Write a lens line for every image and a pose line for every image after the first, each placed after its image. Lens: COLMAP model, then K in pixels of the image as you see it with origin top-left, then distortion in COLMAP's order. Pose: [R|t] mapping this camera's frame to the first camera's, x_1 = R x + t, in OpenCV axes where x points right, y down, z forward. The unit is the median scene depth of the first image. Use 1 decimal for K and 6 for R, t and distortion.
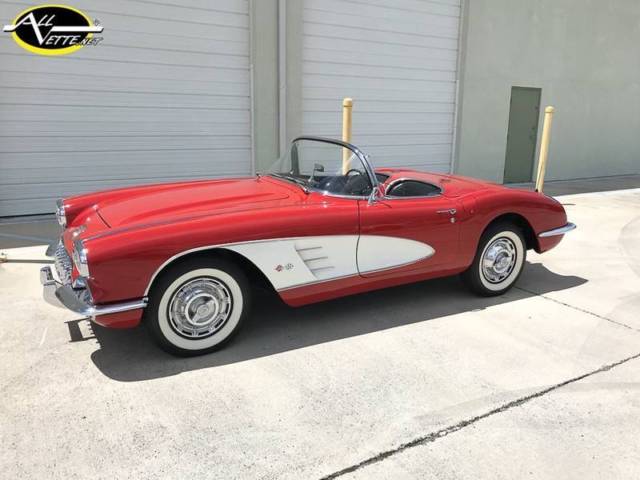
lens RADIAL K [[528.2, 0, 325.4], [0, 528.2, 233.9], [0, 0, 1]] dist [0.018043, -0.018772]
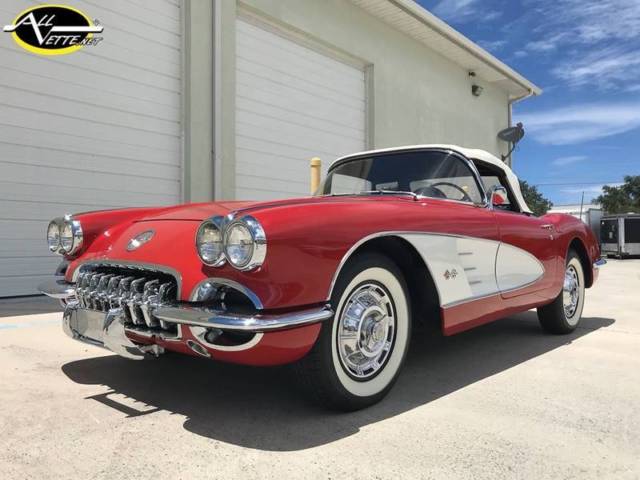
lens RADIAL K [[528.2, 0, 324.0], [0, 528.2, 235.9], [0, 0, 1]] dist [0.018043, -0.018772]
pose [[0.948223, -0.013410, 0.317321, -0.477719], [0.086728, 0.972069, -0.218082, 0.157039], [-0.305533, 0.234311, 0.922902, 0.350197]]
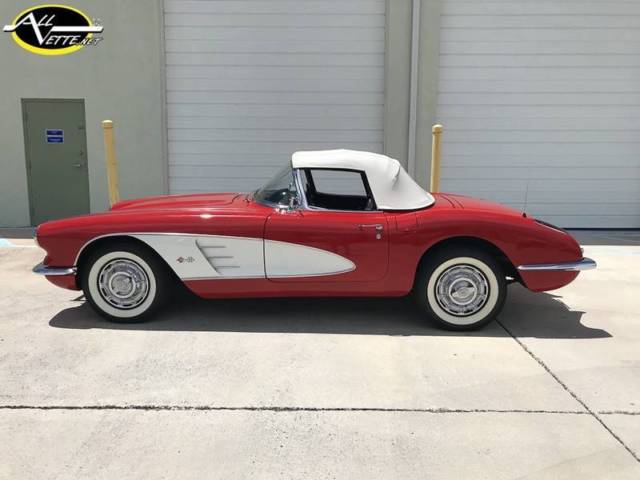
lens RADIAL K [[528.2, 0, 323.6], [0, 528.2, 239.3], [0, 0, 1]] dist [0.018043, -0.018772]
pose [[0.850921, 0.067301, -0.520964, 0.774694], [-0.106167, 0.993326, -0.045085, 0.038990], [0.514453, 0.093673, 0.852387, 0.157823]]
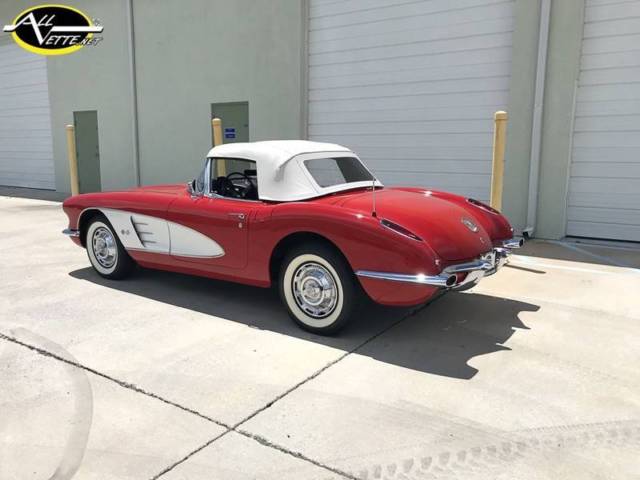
lens RADIAL K [[528.2, 0, 324.6], [0, 528.2, 237.7], [0, 0, 1]] dist [0.018043, -0.018772]
pose [[0.416743, 0.133124, -0.899224, 1.403733], [-0.199669, 0.978466, 0.052319, -0.100986], [0.886824, 0.157744, 0.434349, 0.849338]]
